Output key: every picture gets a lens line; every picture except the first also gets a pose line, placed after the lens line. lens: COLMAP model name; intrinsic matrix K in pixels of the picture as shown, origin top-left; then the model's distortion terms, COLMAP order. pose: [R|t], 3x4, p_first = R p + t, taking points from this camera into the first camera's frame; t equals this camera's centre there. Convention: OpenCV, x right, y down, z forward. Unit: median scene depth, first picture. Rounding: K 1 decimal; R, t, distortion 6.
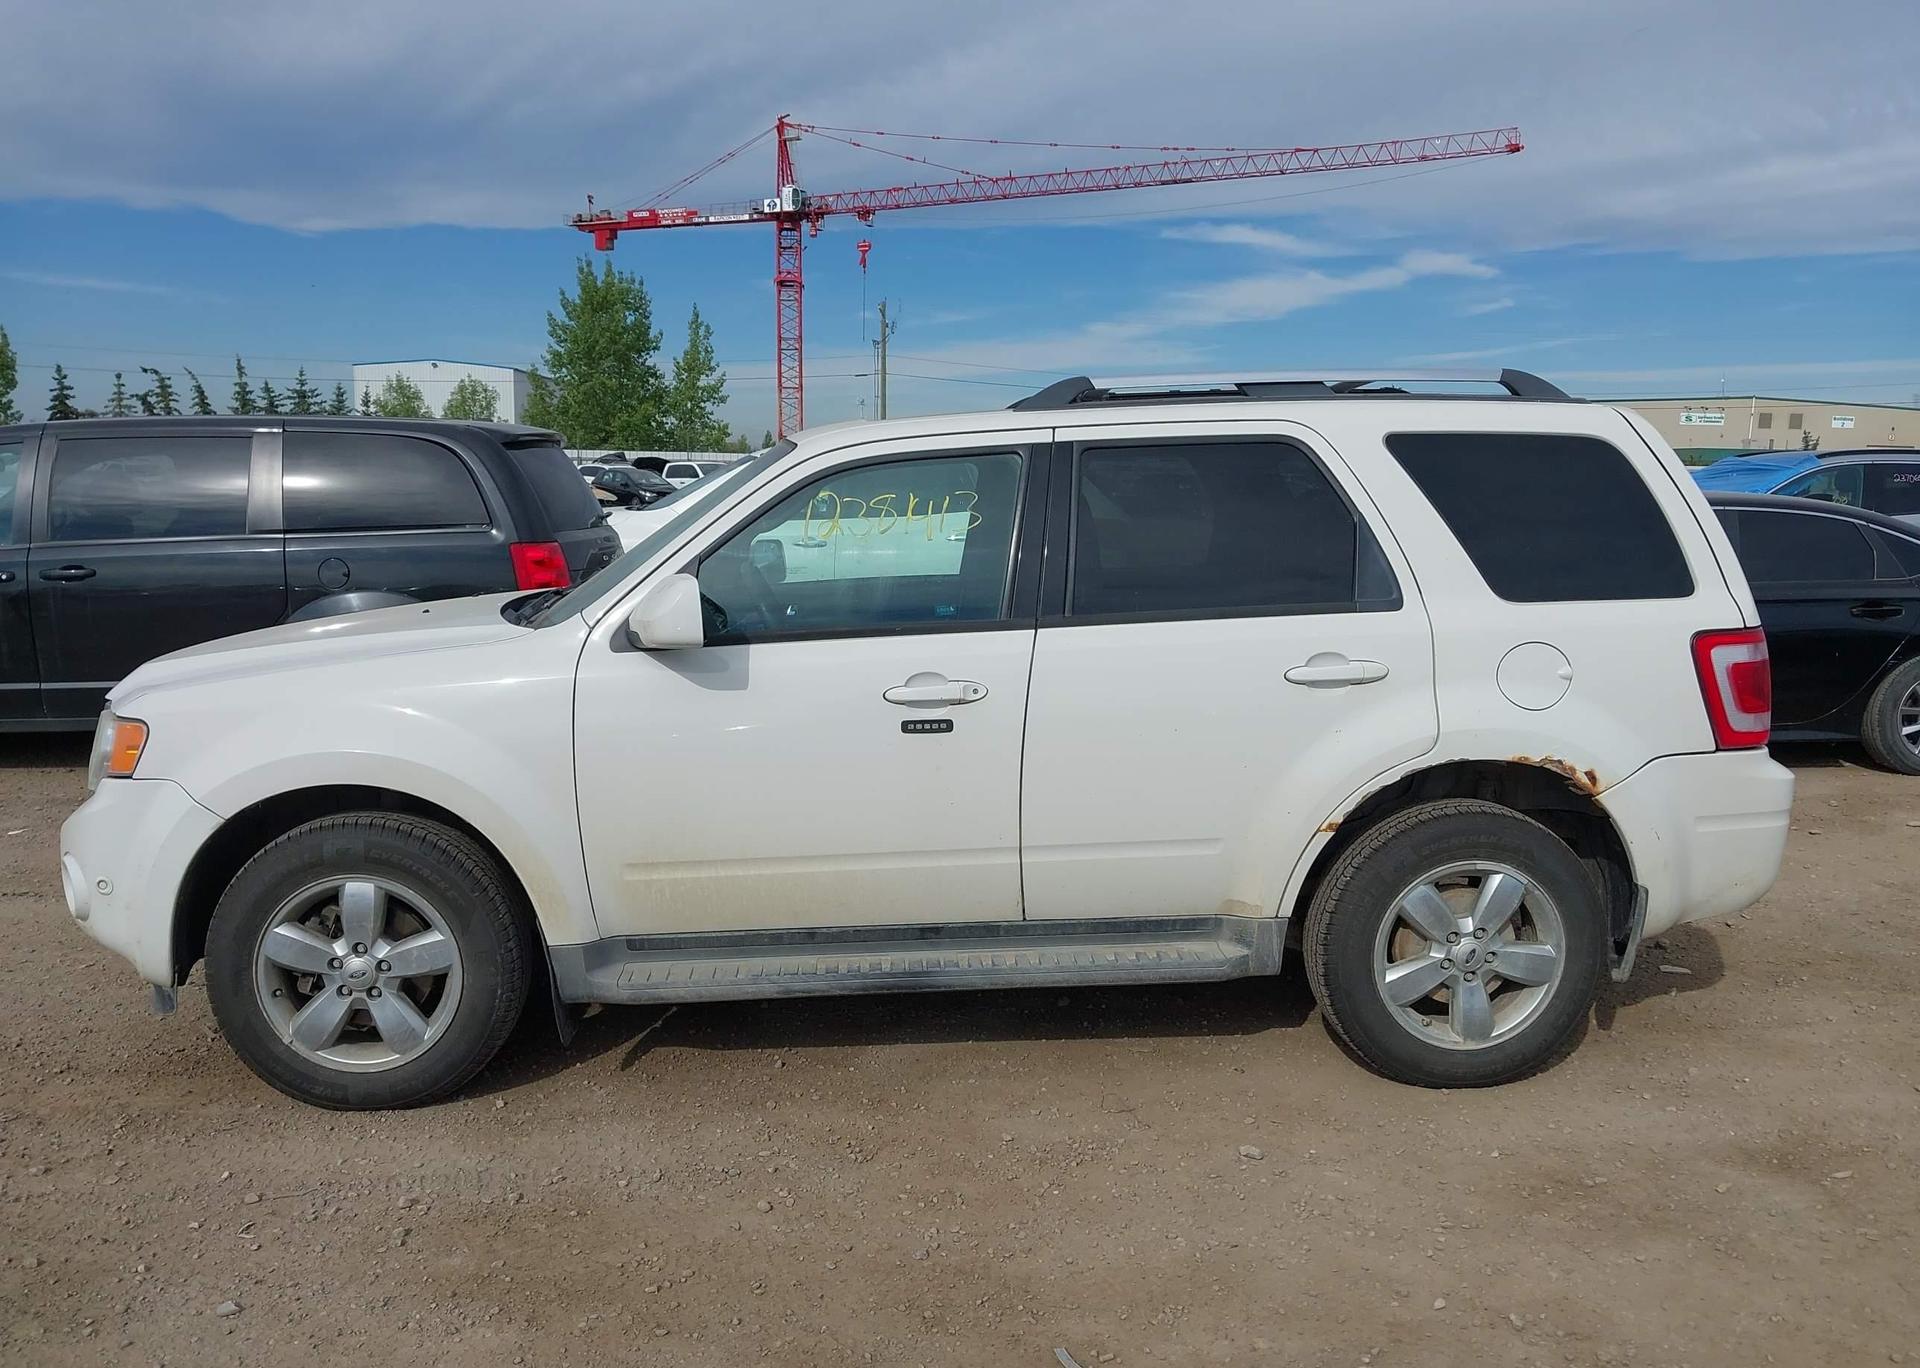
lens RADIAL K [[1514.3, 0, 960.0], [0, 1514.3, 684.0], [0, 0, 1]] dist [0.045896, -0.072710]
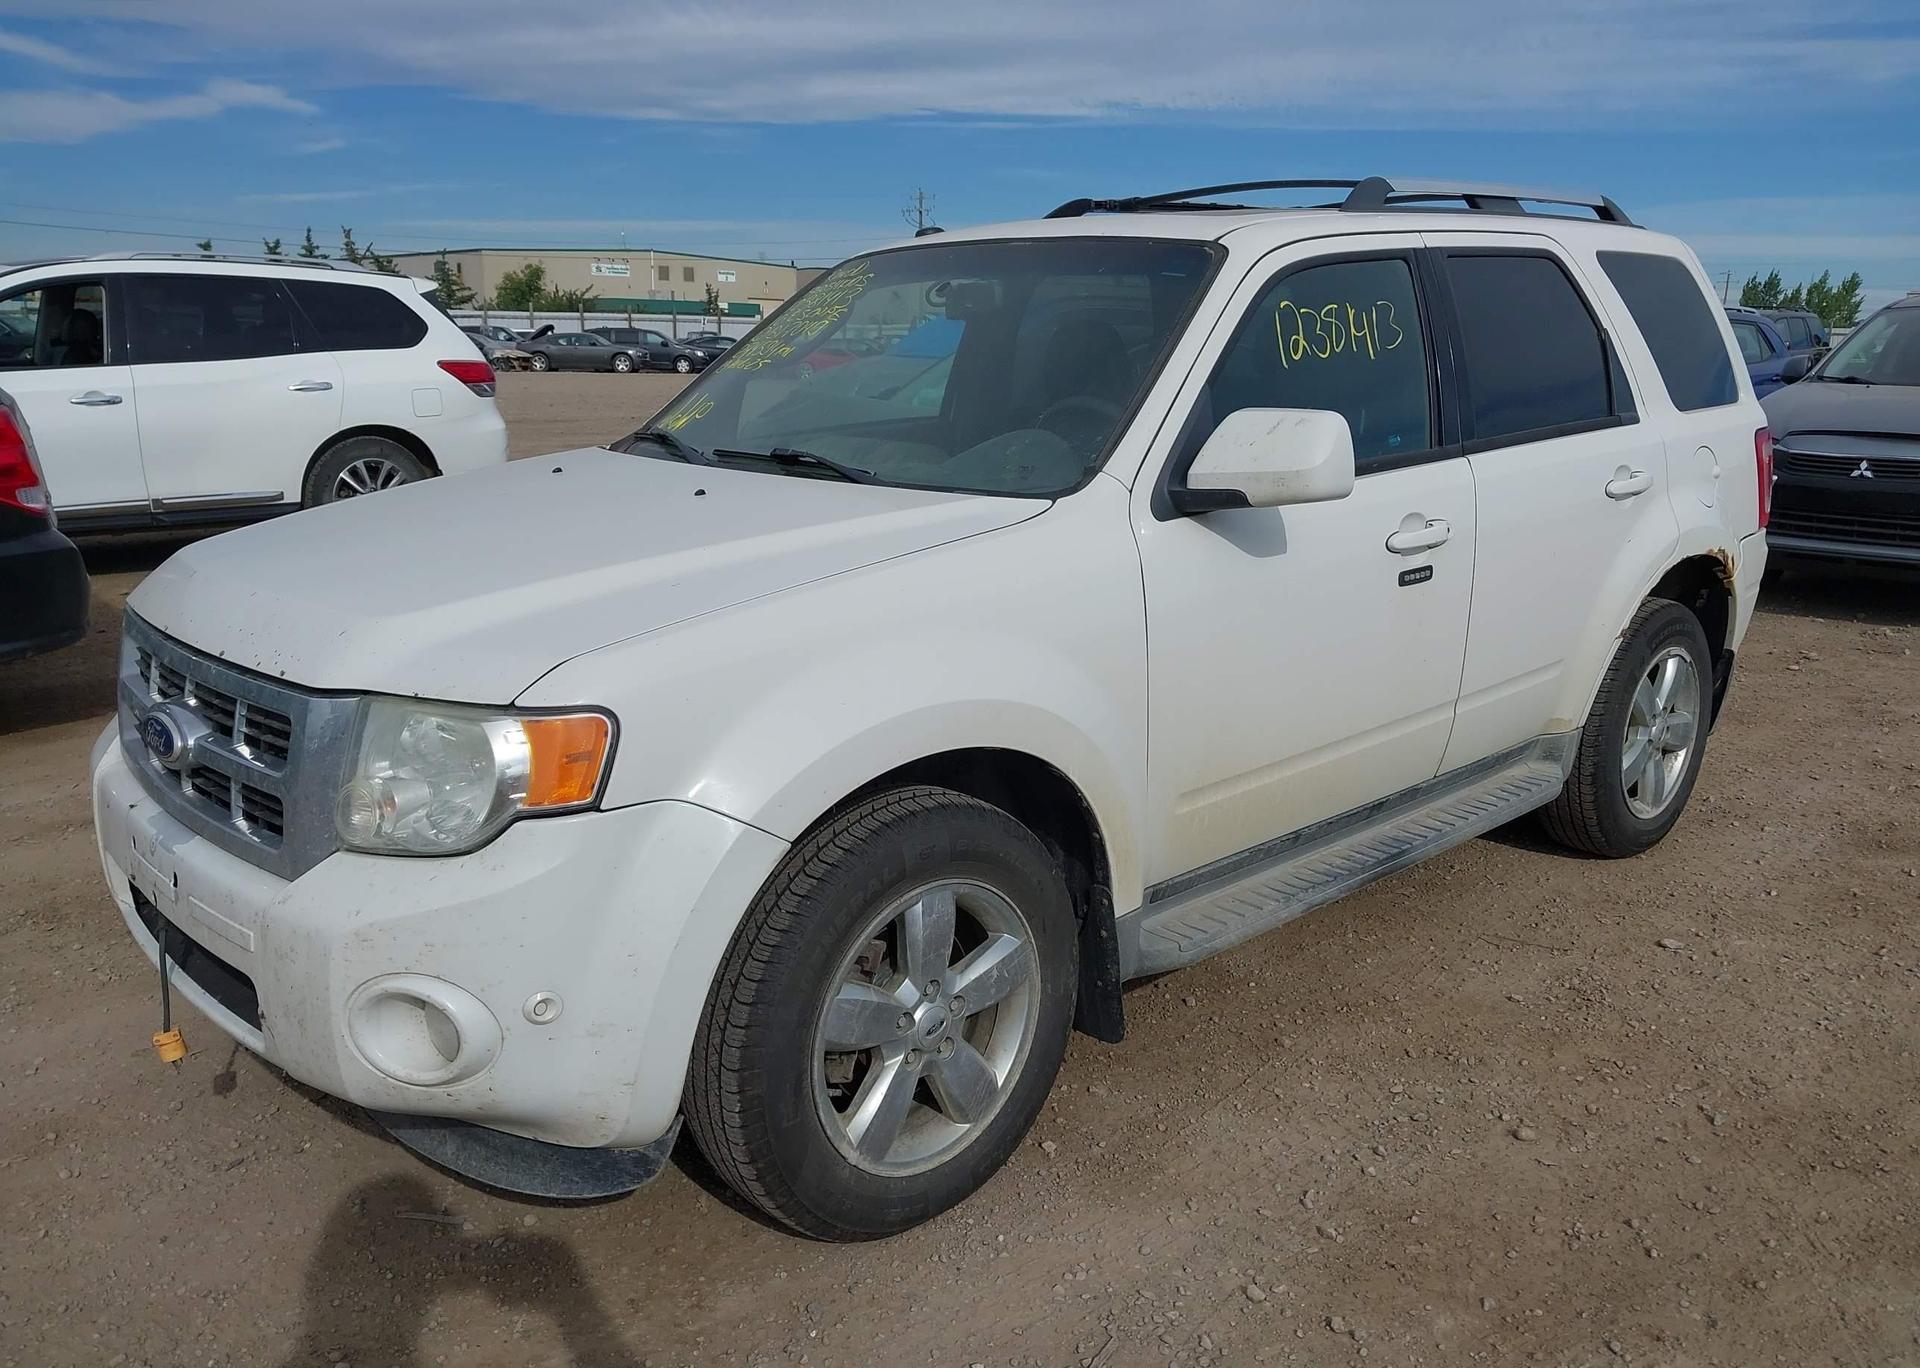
lens RADIAL K [[1514.3, 0, 960.0], [0, 1514.3, 684.0], [0, 0, 1]] dist [0.045896, -0.072710]
pose [[0.774474, -0.146051, 0.615516, -0.746347], [0.086545, 0.988297, 0.125611, -0.041850], [-0.626658, -0.044013, 0.778050, 0.456234]]
